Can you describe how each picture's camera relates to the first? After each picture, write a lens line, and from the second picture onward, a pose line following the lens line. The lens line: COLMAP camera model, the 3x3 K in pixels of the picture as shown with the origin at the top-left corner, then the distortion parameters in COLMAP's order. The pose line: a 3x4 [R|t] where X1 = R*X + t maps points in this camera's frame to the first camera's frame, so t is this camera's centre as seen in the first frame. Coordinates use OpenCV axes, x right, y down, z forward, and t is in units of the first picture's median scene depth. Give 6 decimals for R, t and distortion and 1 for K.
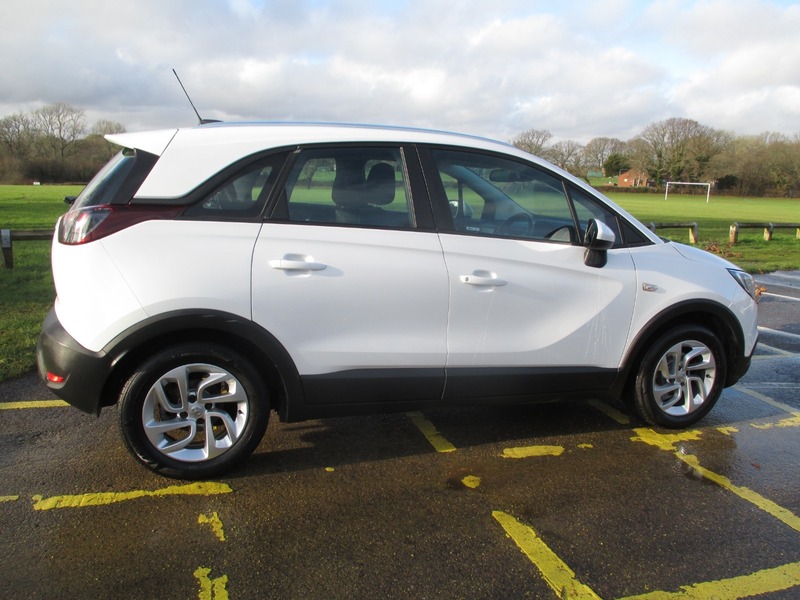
lens RADIAL K [[676.2, 0, 400.0], [0, 676.2, 300.0], [0, 0, 1]] dist [-0.036854, 0.004816]
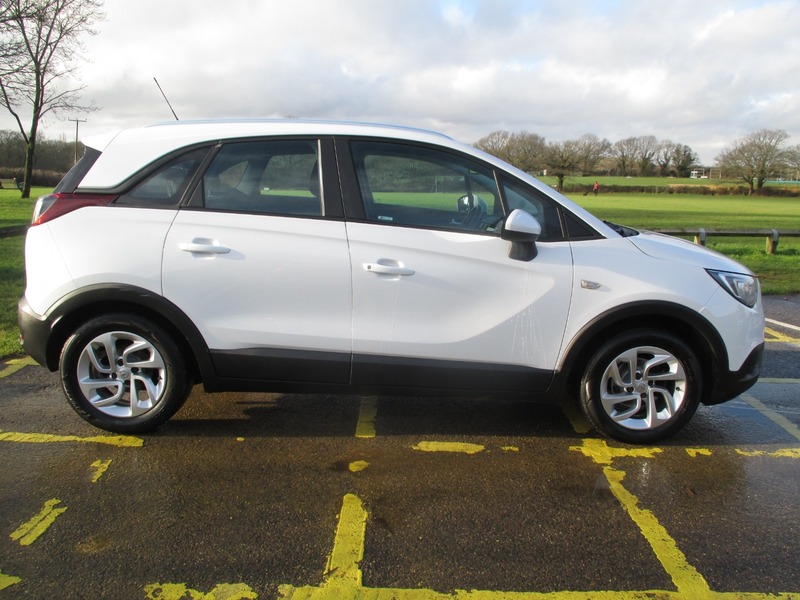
lens RADIAL K [[676.8, 0, 403.5], [0, 676.8, 299.5], [0, 0, 1]] dist [-0.034555, -0.003886]
pose [[0.952554, 0.044935, -0.301034, 0.427372], [-0.047835, 0.998853, -0.002266, 0.016487], [0.300587, 0.016559, 0.953611, 0.042368]]
